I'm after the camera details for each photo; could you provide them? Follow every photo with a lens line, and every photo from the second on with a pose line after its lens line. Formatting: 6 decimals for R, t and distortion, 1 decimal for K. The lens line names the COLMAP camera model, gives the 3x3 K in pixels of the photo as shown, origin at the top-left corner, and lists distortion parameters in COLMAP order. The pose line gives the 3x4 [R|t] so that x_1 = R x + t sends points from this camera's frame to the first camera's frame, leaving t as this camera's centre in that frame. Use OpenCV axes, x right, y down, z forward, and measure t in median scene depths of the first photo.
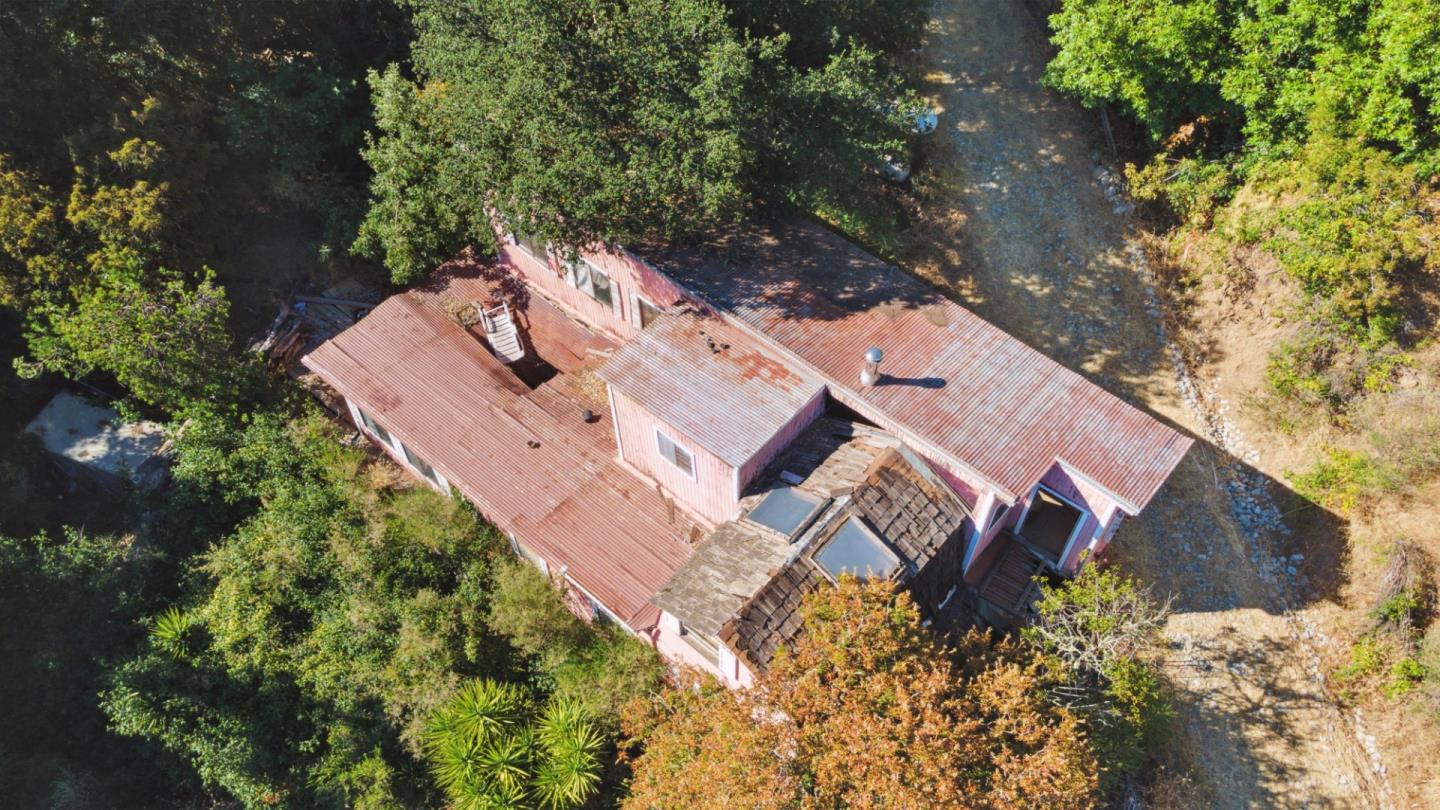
lens RADIAL K [[1052.6, 0, 726.2], [0, 1052.6, 407.6], [0, 0, 1]] dist [0.043053, 0.009704]
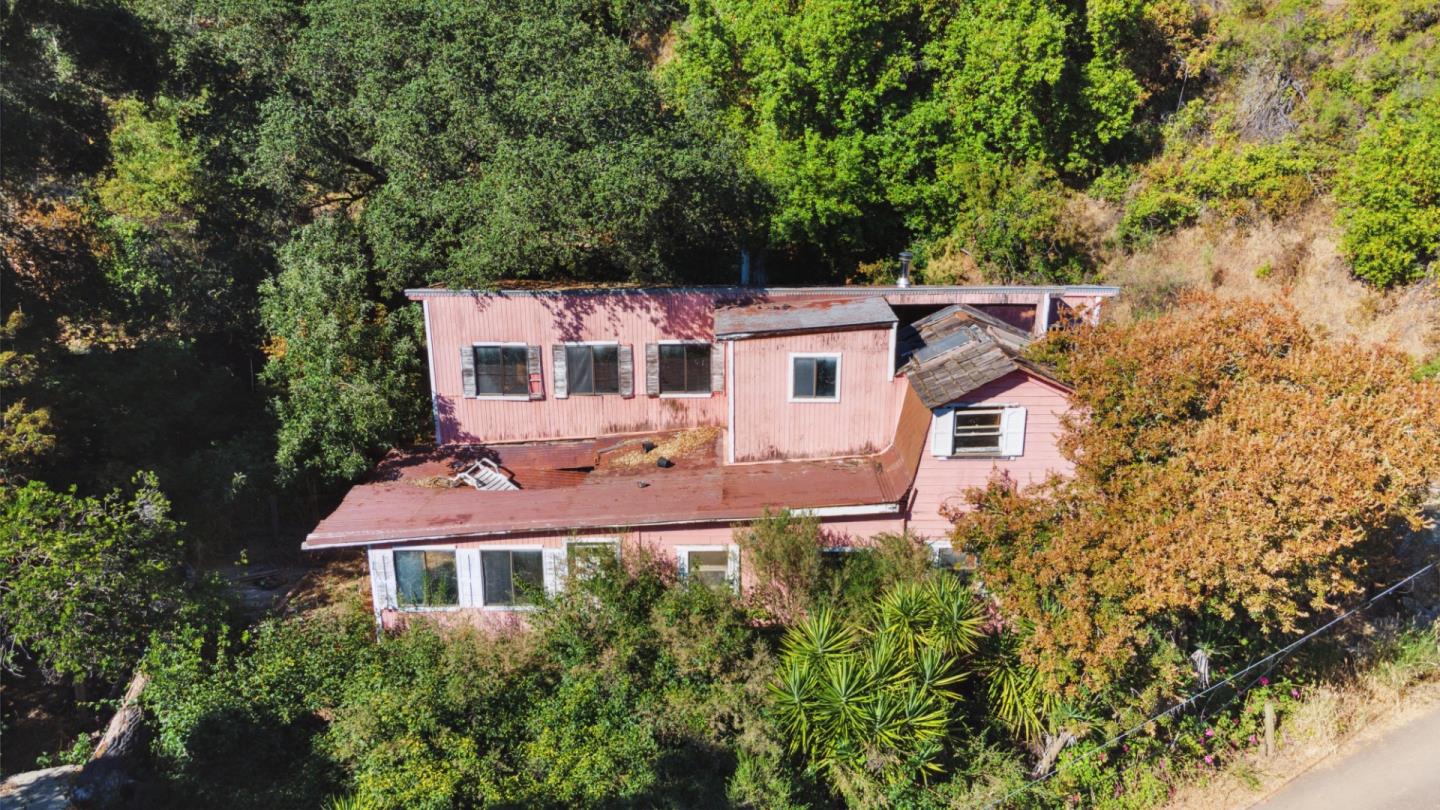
lens RADIAL K [[1052.6, 0, 726.2], [0, 1052.6, 407.6], [0, 0, 1]] dist [0.043053, 0.009704]
pose [[0.754159, -0.190405, 0.628483, -0.647207], [0.525050, 0.749647, -0.402929, 0.367366], [-0.394420, 0.633858, 0.665325, 0.289916]]
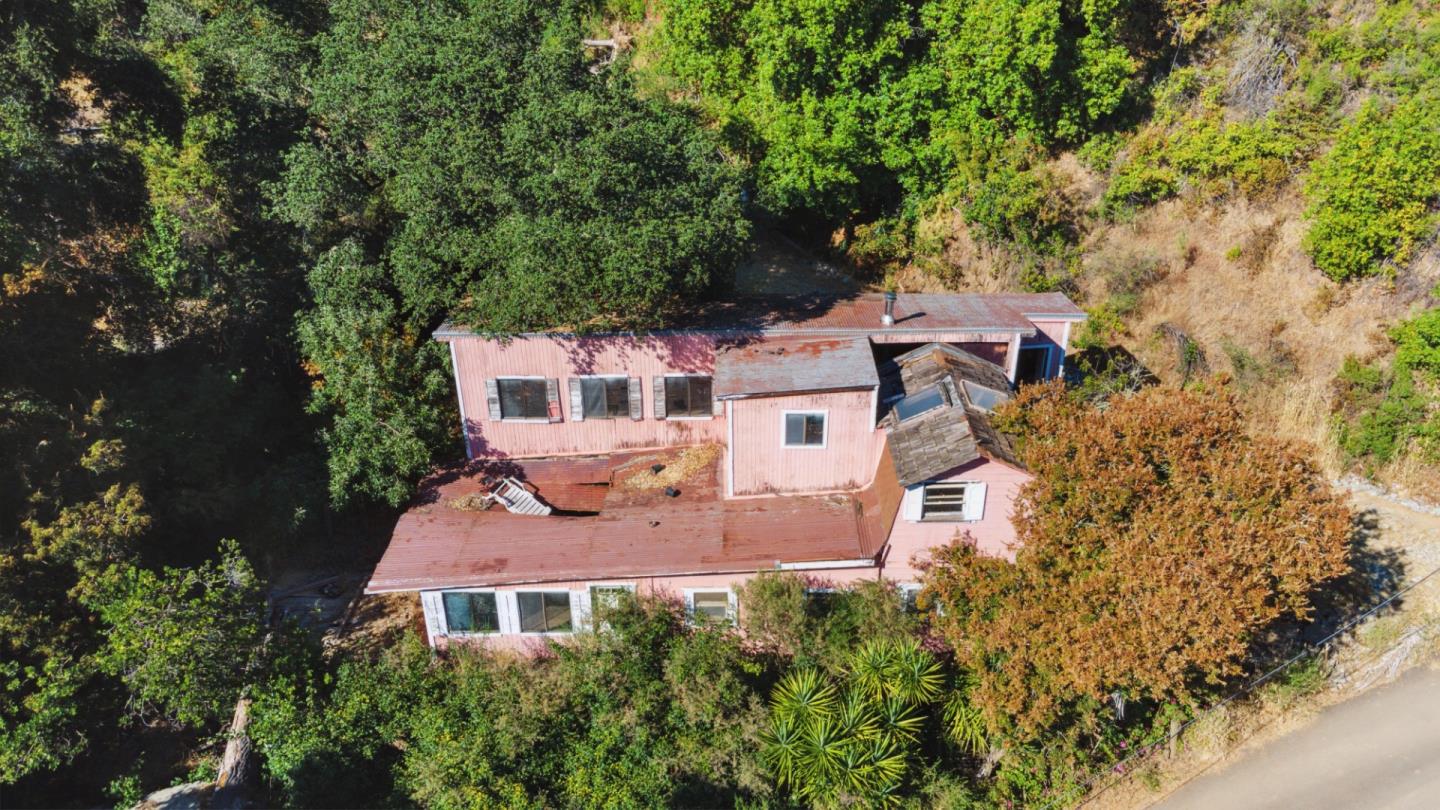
lens RADIAL K [[1052.6, 0, 726.2], [0, 1052.6, 407.6], [0, 0, 1]] dist [0.043053, 0.009704]
pose [[0.754064, -0.321159, 0.572926, -0.649175], [0.527942, 0.815299, -0.237834, 0.214250], [-0.390724, 0.481814, 0.784341, 0.075610]]
